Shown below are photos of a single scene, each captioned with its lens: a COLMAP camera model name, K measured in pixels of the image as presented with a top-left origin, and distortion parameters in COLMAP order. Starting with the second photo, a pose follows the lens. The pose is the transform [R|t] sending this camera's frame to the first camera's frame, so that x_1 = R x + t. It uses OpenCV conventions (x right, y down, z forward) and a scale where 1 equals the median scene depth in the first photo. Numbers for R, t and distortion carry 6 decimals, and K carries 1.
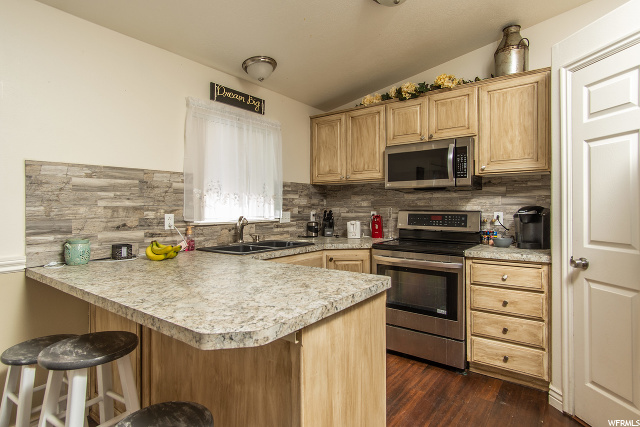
lens RADIAL K [[339.1, 0, 314.5], [0, 339.1, 207.2], [0, 0, 1]] dist [0.000765, 0.005620]
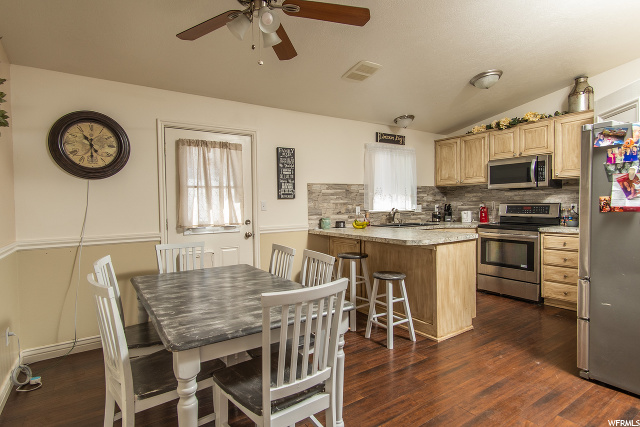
lens RADIAL K [[339.1, 0, 316.2], [0, 339.1, 210.0], [0, 0, 1]] dist [0.000765, 0.005620]
pose [[0.944620, -0.005410, -0.328122, -0.022855], [0.012346, 0.999742, 0.019058, 0.000378], [0.327934, -0.022054, 0.944443, -0.782905]]
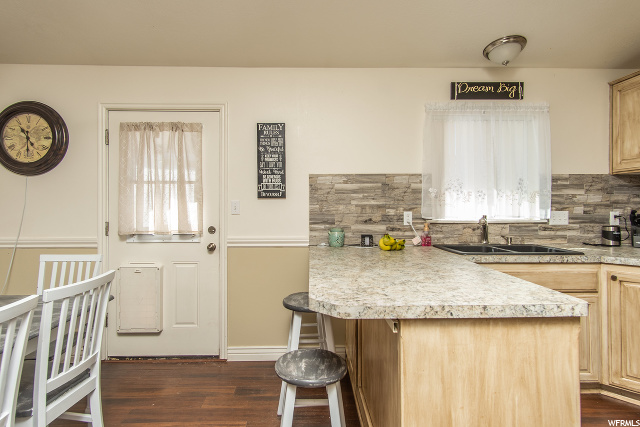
lens RADIAL K [[339.1, 0, 317.6], [0, 339.1, 206.1], [0, 0, 1]] dist [0.000765, 0.005620]
pose [[0.621062, 0.001291, -0.783760, 0.242202], [-0.001068, 0.999999, 0.000801, 0.001169], [0.783760, 0.000340, 0.621063, 0.056947]]
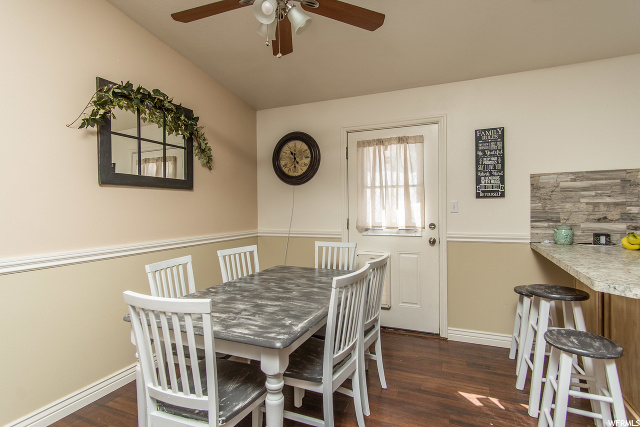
lens RADIAL K [[339.1, 0, 316.8], [0, 339.1, 211.1], [0, 0, 1]] dist [0.000765, 0.005620]
pose [[0.229207, 0.014304, -0.973273, 0.307731], [0.010743, 0.999794, 0.017224, -0.003066], [0.973318, -0.014404, 0.229006, -0.220878]]
